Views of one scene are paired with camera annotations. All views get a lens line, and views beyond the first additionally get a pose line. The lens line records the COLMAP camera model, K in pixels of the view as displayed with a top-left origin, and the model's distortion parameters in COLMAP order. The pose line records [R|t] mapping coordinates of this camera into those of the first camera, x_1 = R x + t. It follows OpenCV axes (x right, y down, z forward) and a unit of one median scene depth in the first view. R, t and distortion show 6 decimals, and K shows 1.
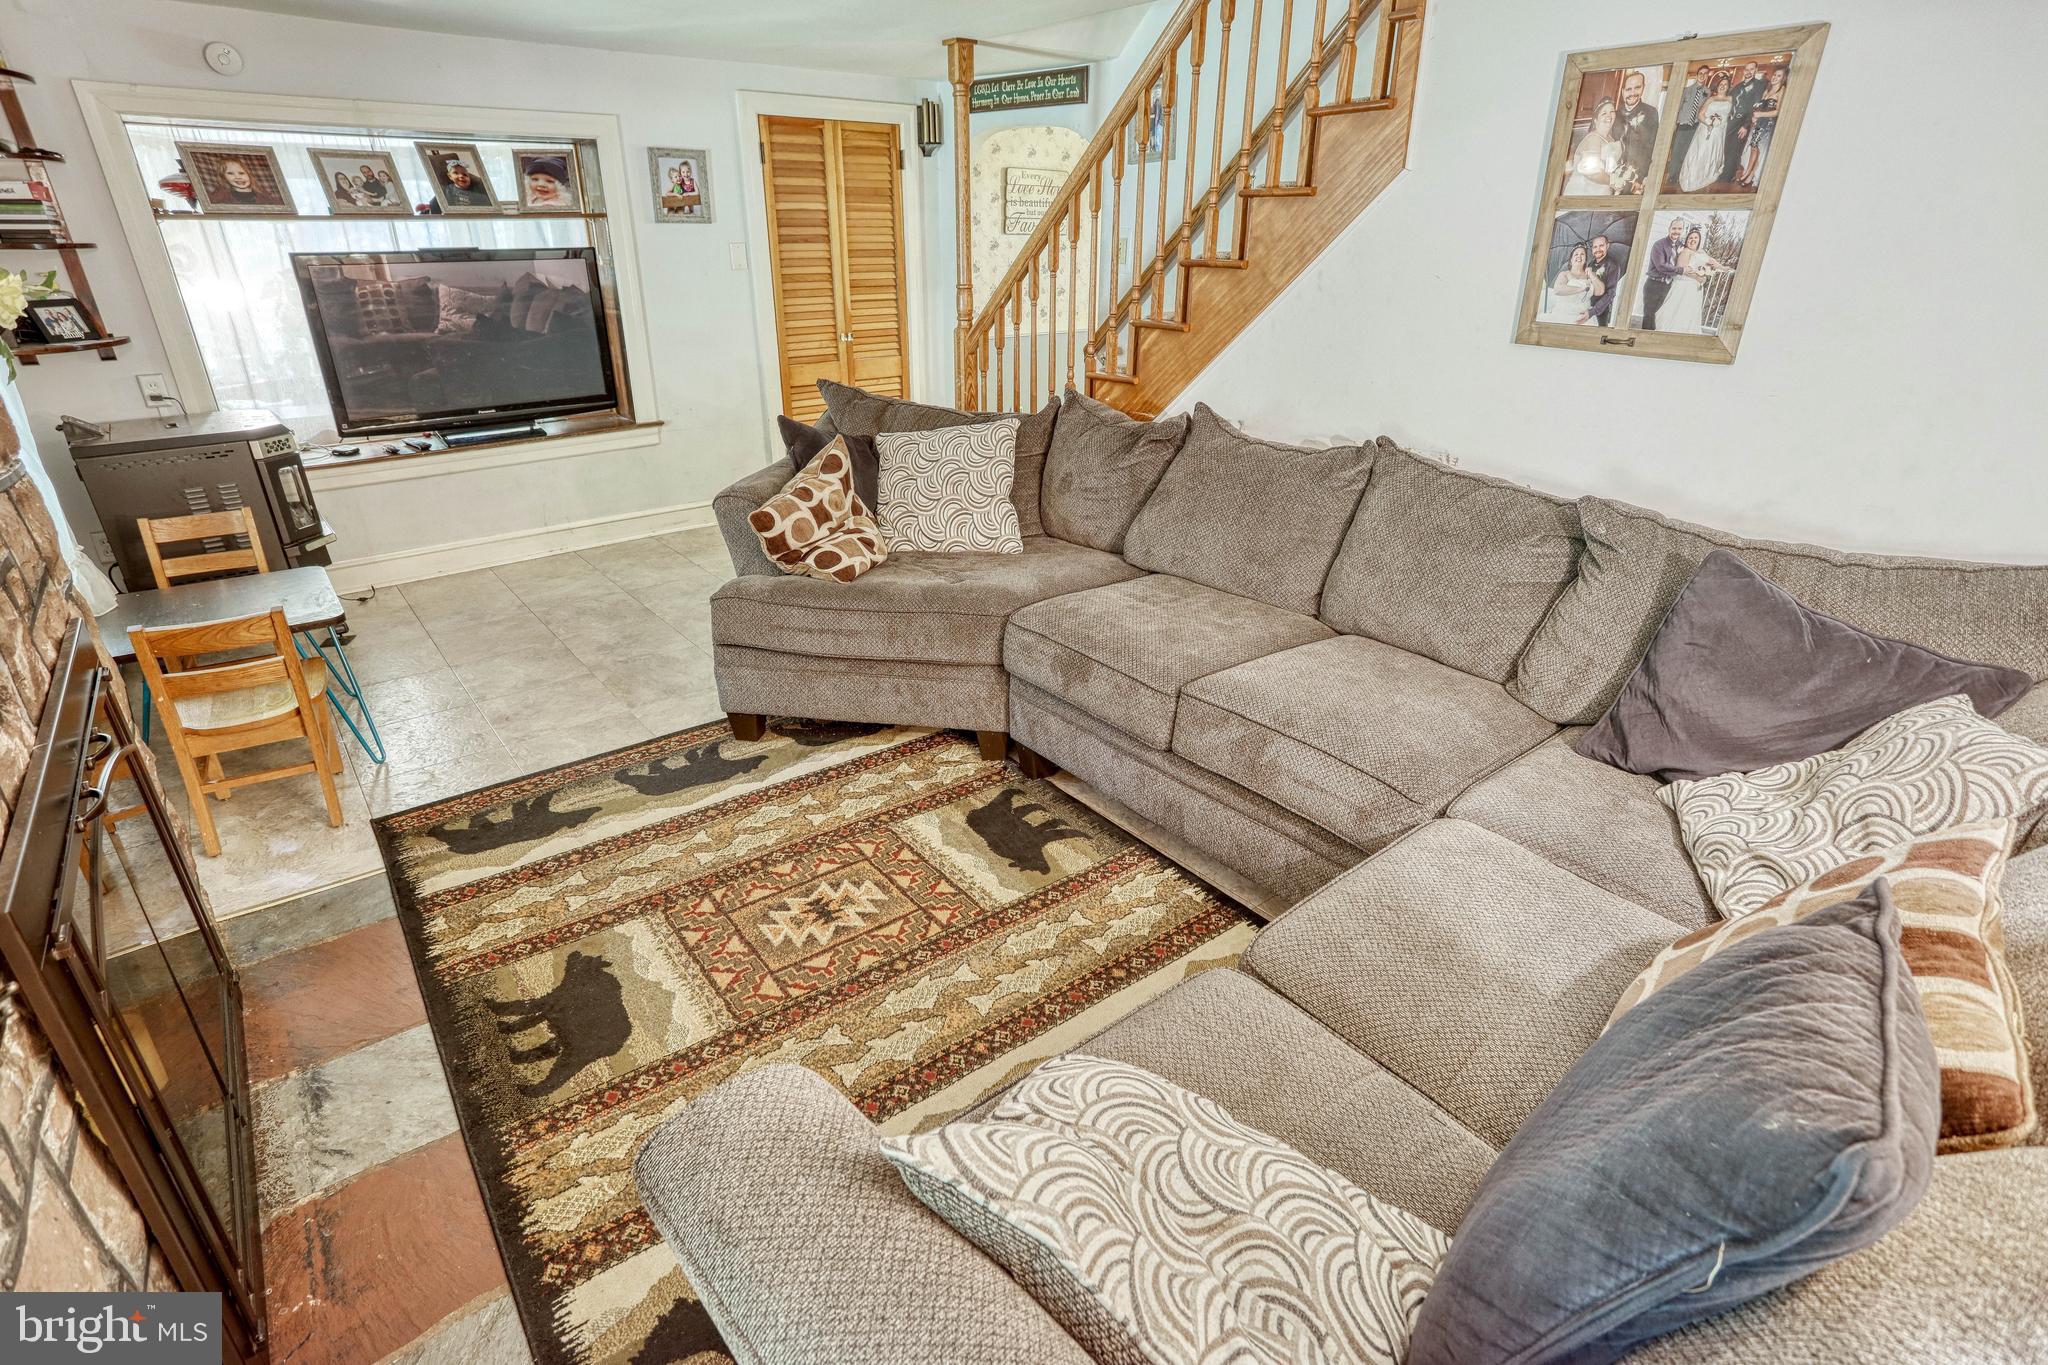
lens RADIAL K [[1020.3, 0, 1030.9], [0, 1020.3, 680.4], [0, 0, 1]] dist [-0.043062, 0.023440]
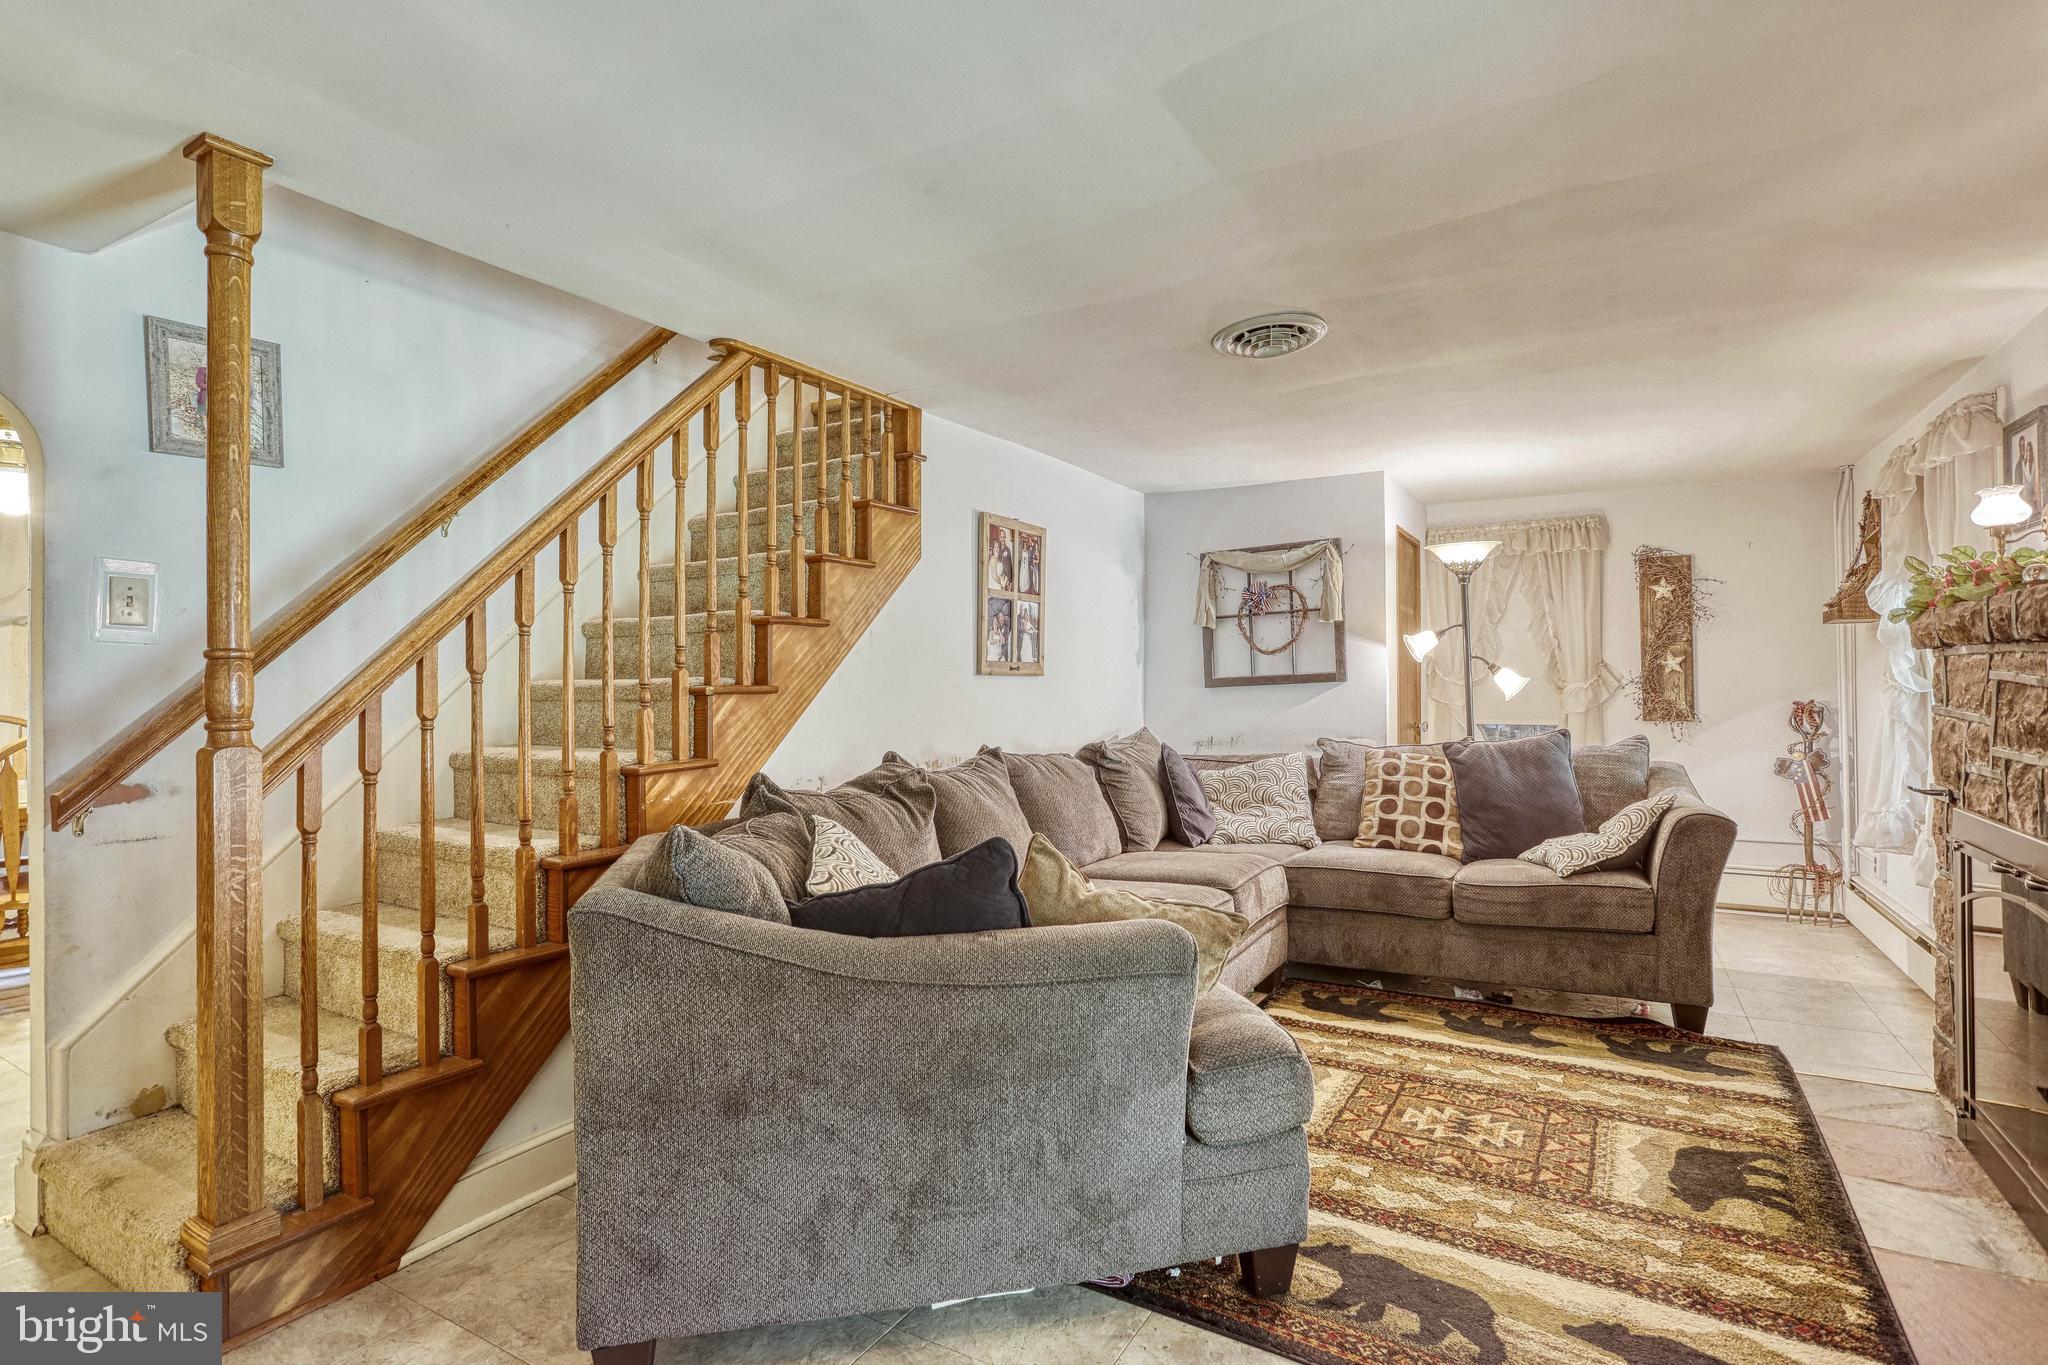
lens RADIAL K [[1020.3, 0, 1027.2], [0, 1020.3, 681.7], [0, 0, 1]] dist [-0.043062, 0.023440]
pose [[-0.371485, 0.002137, 0.928437, -1.088836], [0.383828, 0.910895, 0.151480, -0.588669], [-0.845385, 0.412633, -0.339204, 1.625884]]
